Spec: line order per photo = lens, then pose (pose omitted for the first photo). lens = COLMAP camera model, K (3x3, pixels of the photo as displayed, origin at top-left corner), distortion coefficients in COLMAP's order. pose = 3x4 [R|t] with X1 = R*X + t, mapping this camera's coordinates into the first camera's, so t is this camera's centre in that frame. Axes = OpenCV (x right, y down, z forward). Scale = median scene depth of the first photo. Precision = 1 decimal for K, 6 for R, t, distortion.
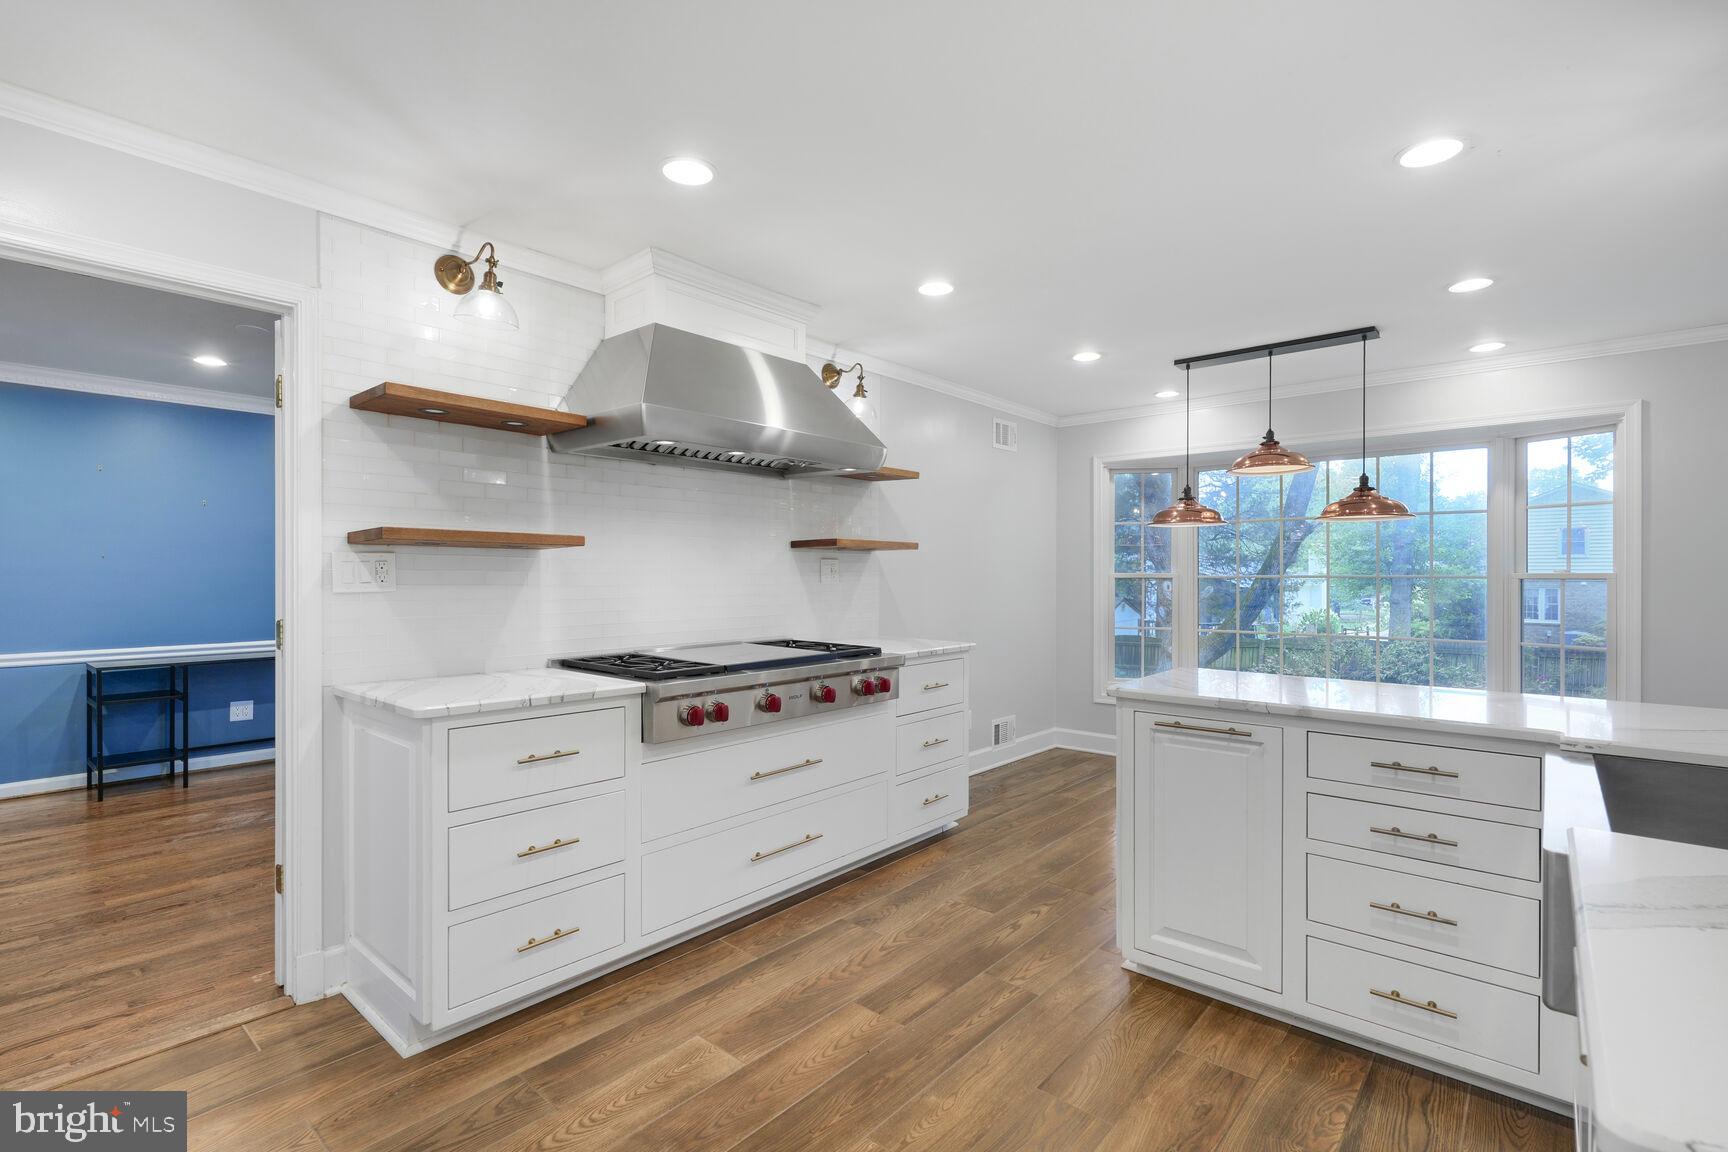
lens RADIAL K [[798.2, 0, 887.3], [0, 798.2, 555.5], [0, 0, 1]] dist [0.002341, -0.000548]
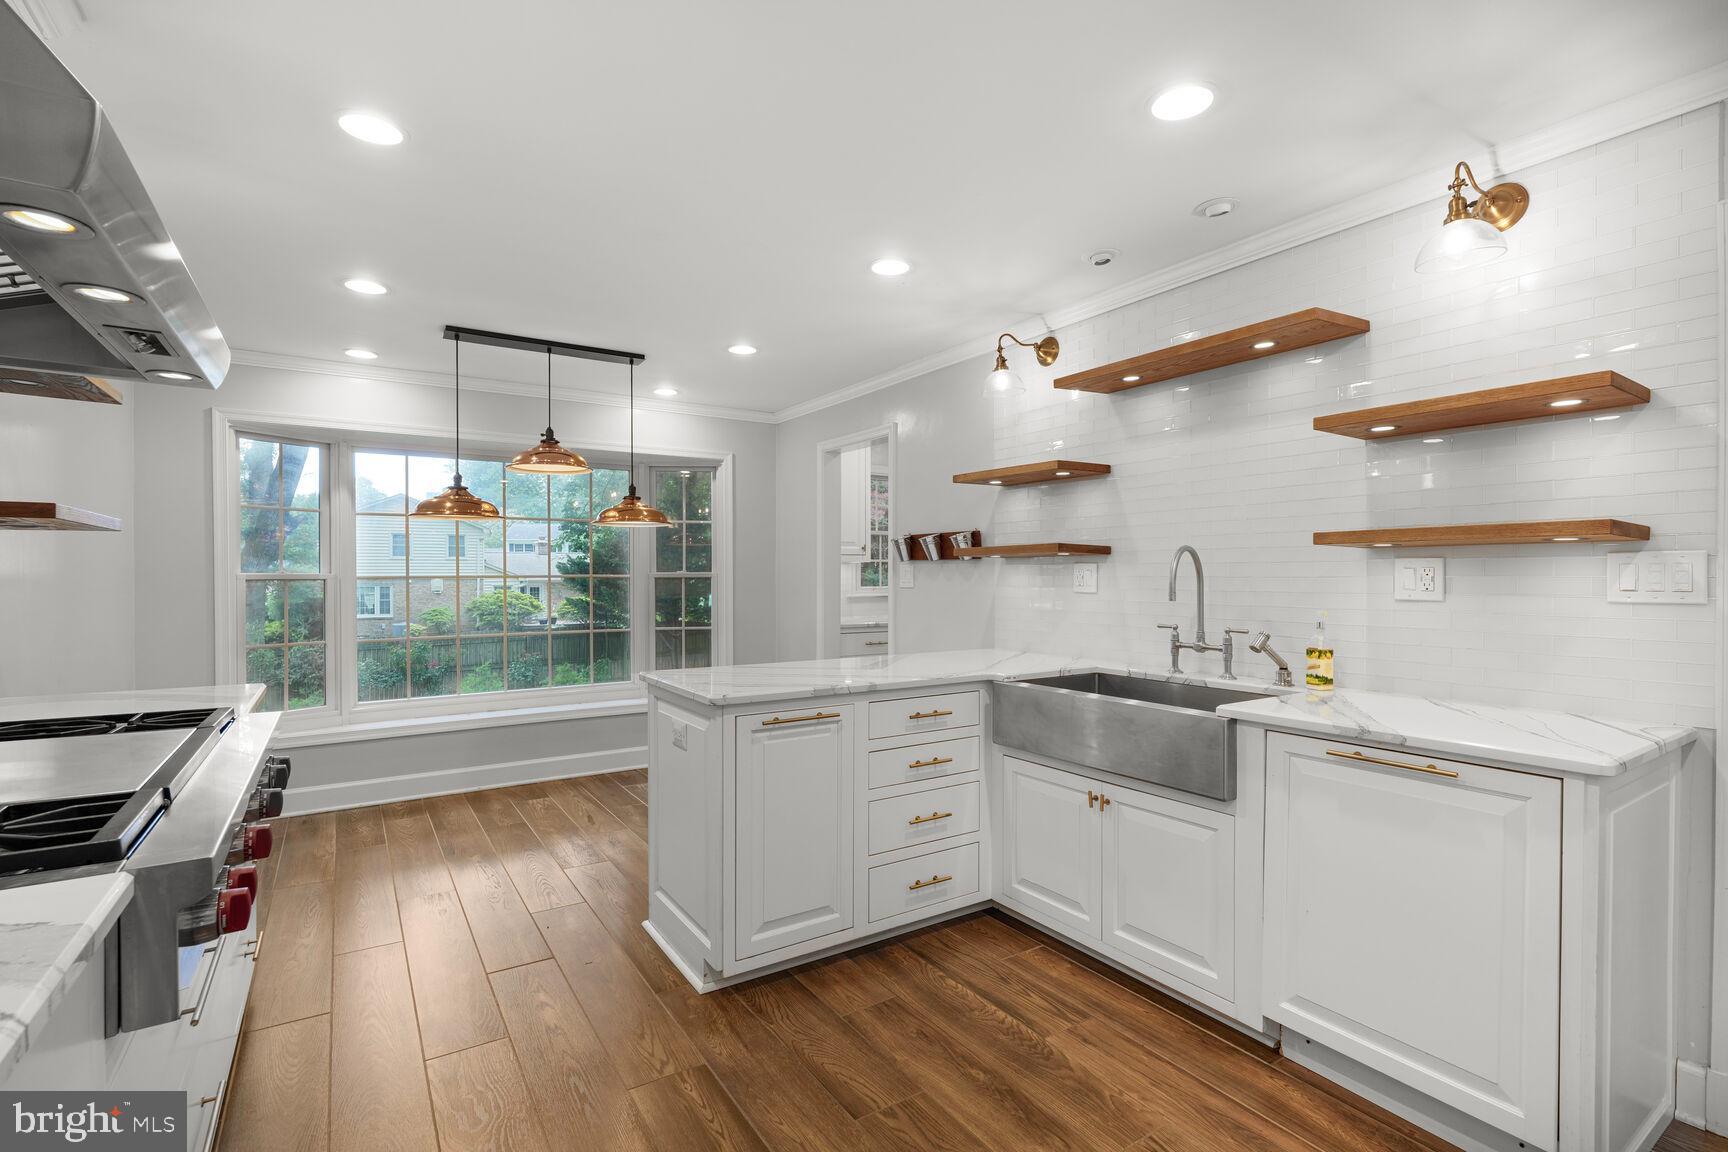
lens RADIAL K [[798.2, 0, 835.8], [0, 798.2, 565.9], [0, 0, 1]] dist [0.002341, -0.000548]
pose [[0.302090, 0.007035, 0.953253, -0.602431], [-0.020018, 0.999799, -0.001035, 0.011517], [-0.953069, -0.018770, 0.302170, 0.623941]]
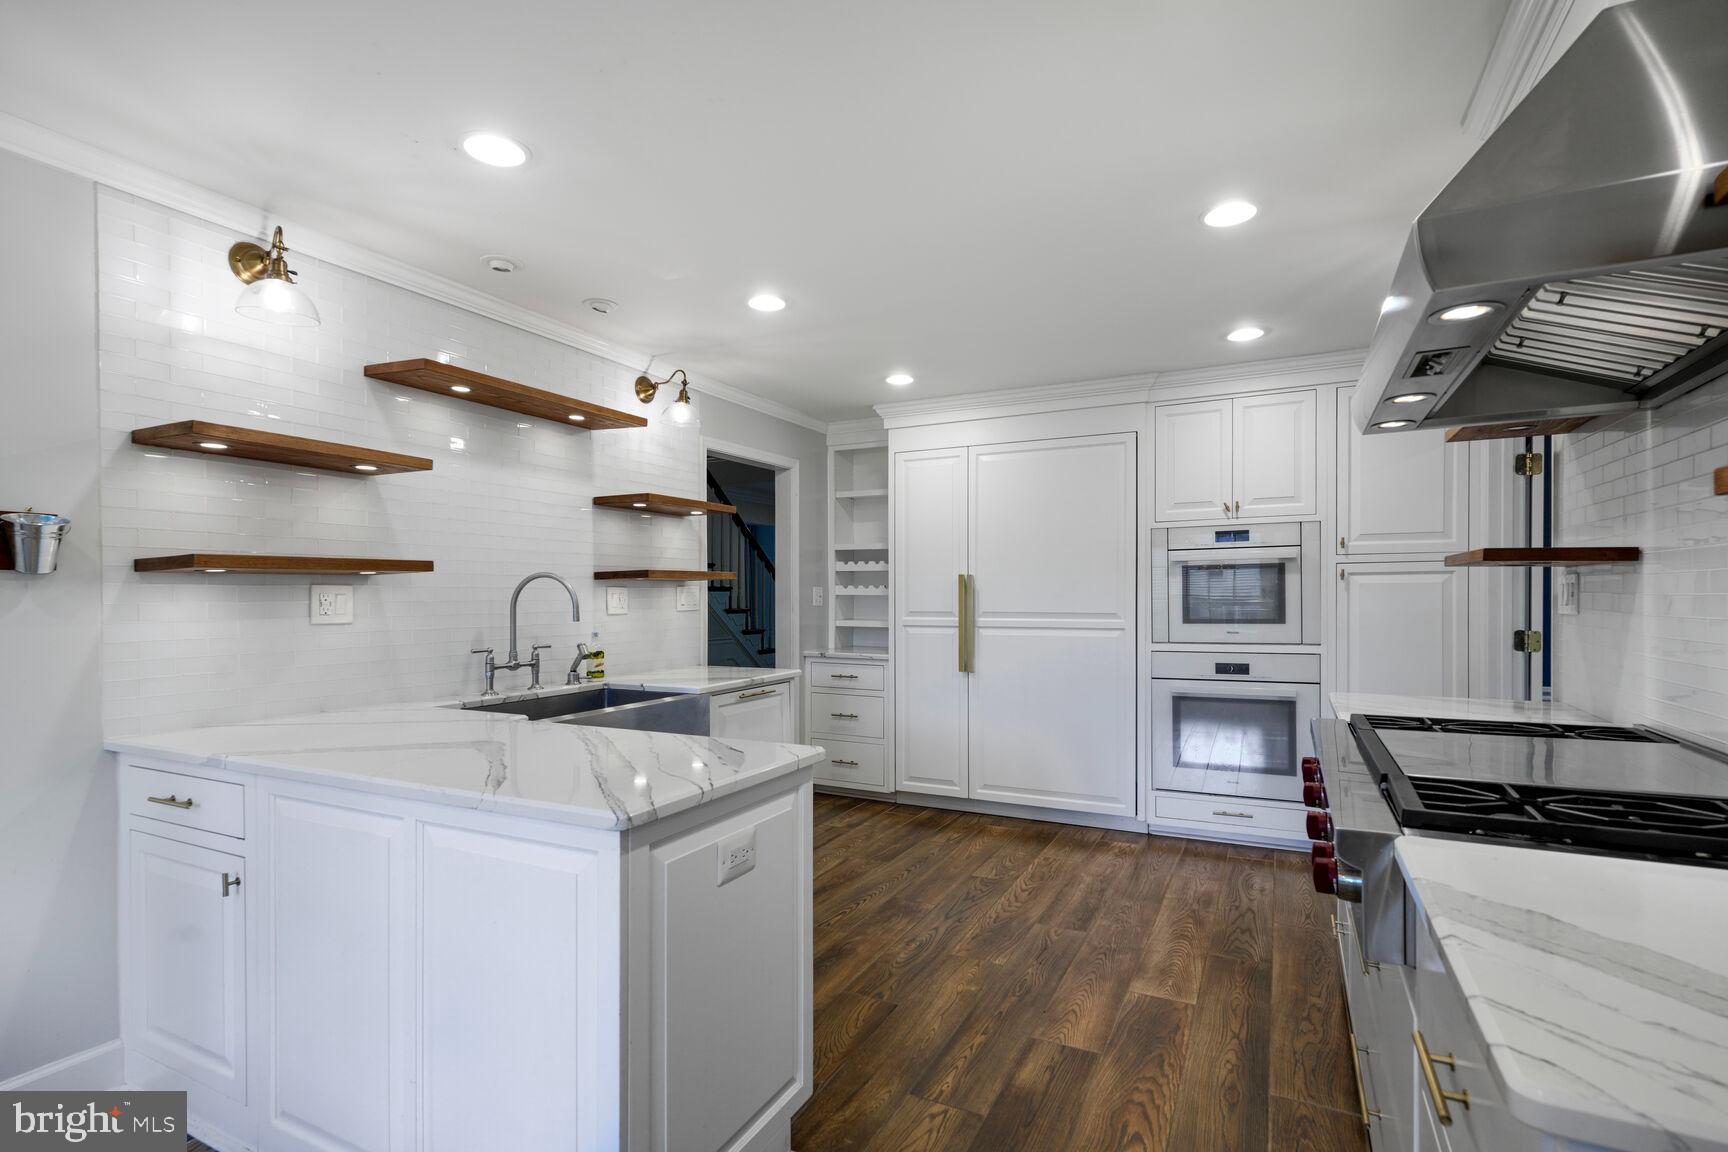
lens RADIAL K [[798.2, 0, 874.0], [0, 798.2, 594.0], [0, 0, 1]] dist [0.002341, -0.000548]
pose [[-0.973905, 0.004774, -0.226904, 0.421787], [0.010798, 0.999621, -0.025313, 0.043898], [0.226697, -0.027103, -0.973588, 1.857241]]
